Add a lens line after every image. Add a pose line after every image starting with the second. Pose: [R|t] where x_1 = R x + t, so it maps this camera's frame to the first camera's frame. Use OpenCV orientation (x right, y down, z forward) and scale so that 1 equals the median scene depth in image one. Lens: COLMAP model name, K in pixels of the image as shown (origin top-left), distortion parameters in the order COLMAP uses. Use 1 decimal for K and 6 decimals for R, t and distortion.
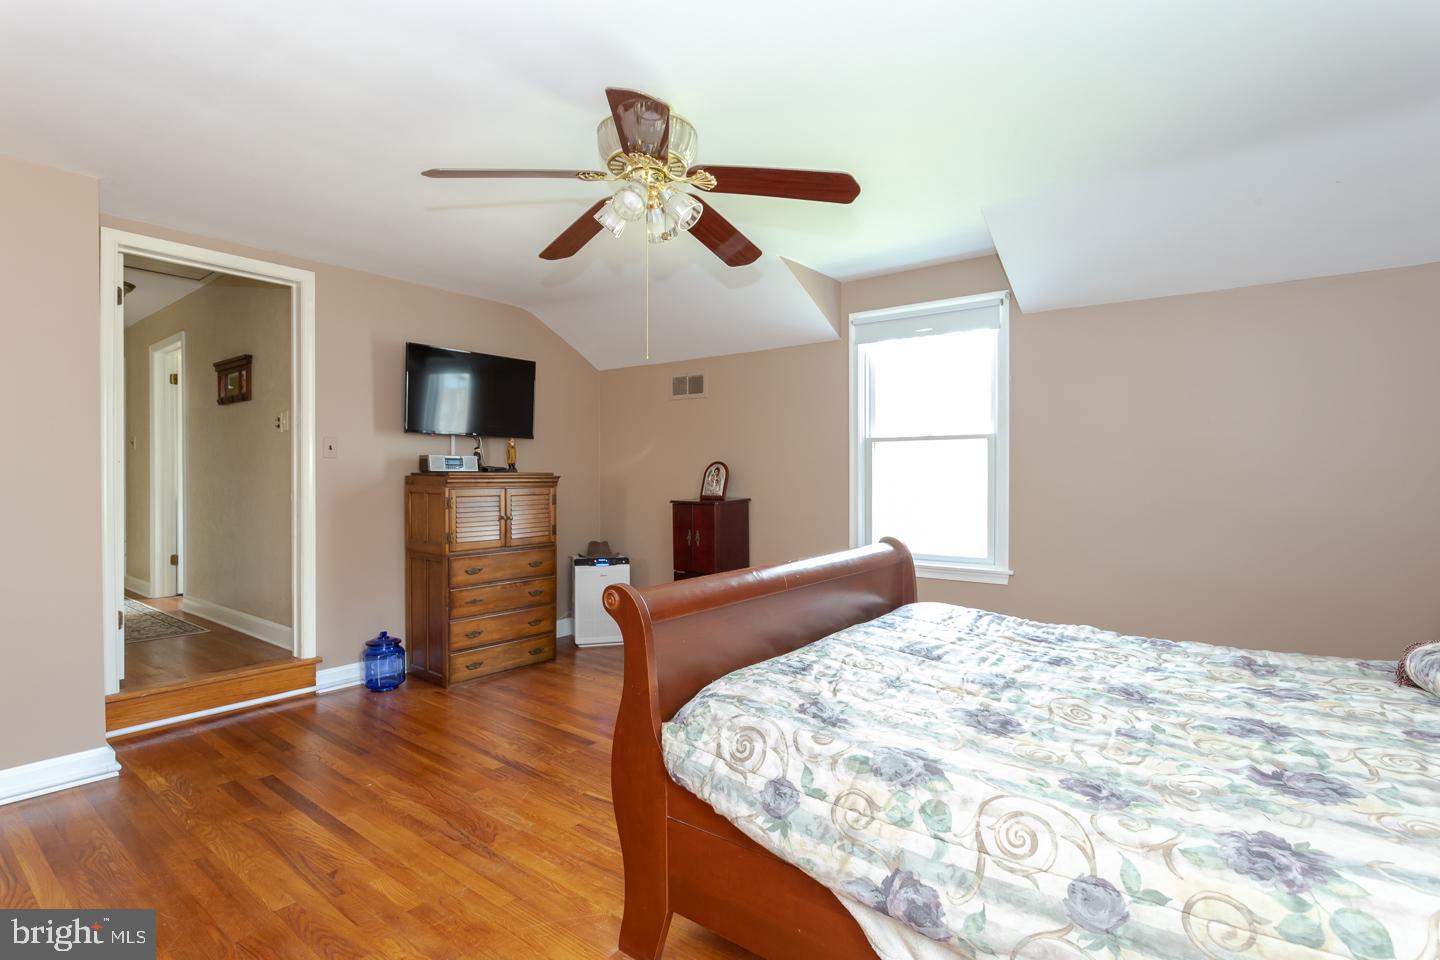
lens RADIAL K [[712.6, 0, 709.7], [0, 712.6, 479.2], [0, 0, 1]] dist [-0.001576, 0.000036]
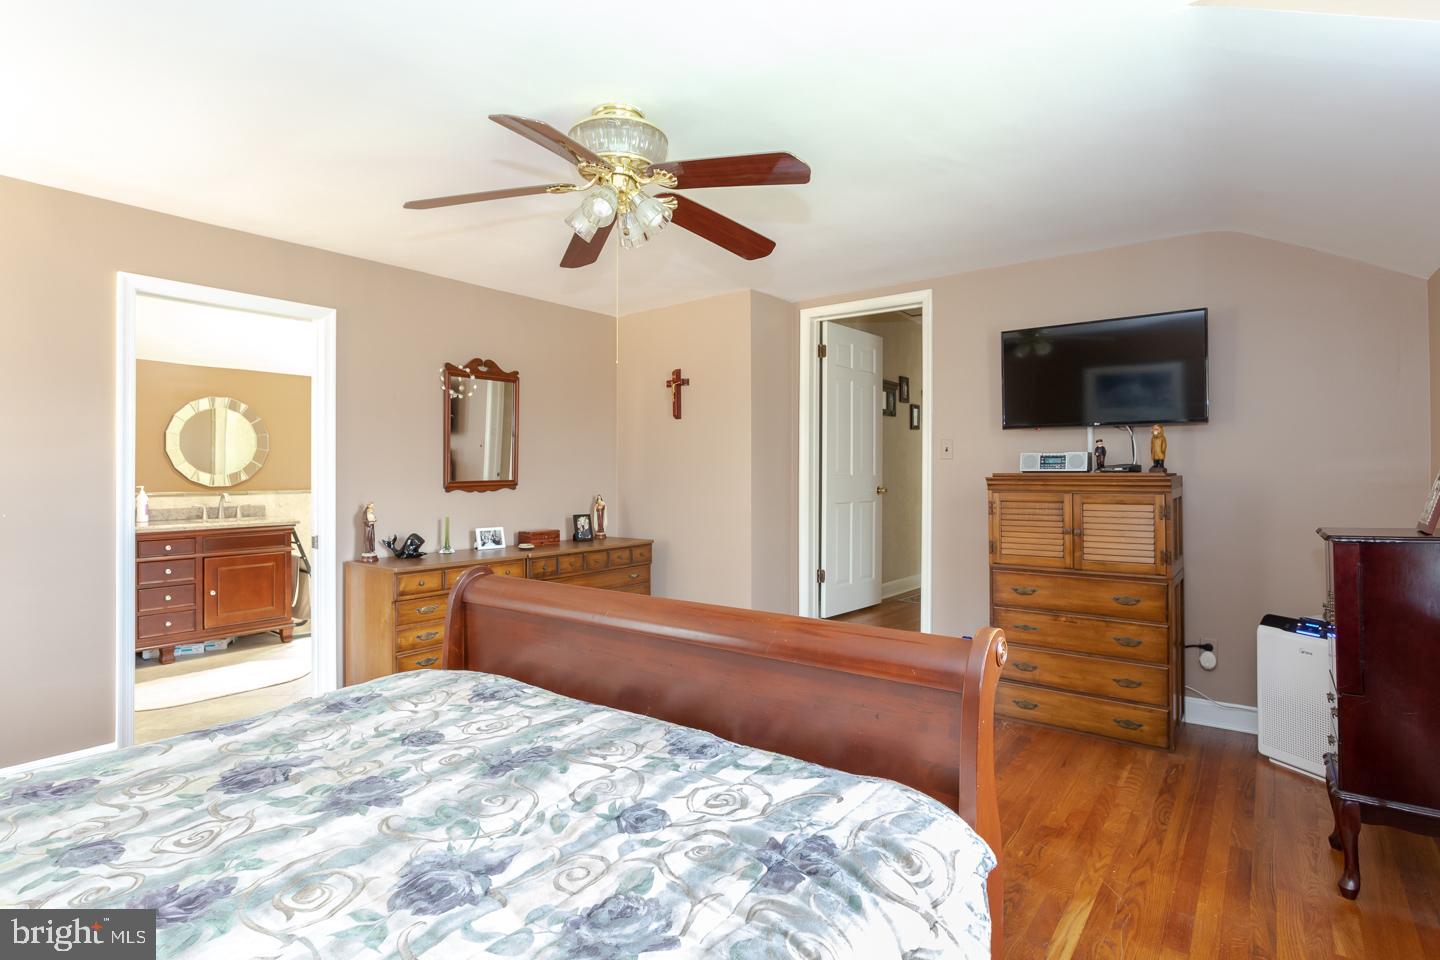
lens RADIAL K [[712.6, 0, 709.4], [0, 712.6, 472.2], [0, 0, 1]] dist [-0.001576, 0.000036]
pose [[-0.004880, 0.003734, -0.999981, 0.500195], [-0.006080, 0.999974, 0.003764, -0.011124], [0.999970, 0.006098, -0.004857, 0.622368]]
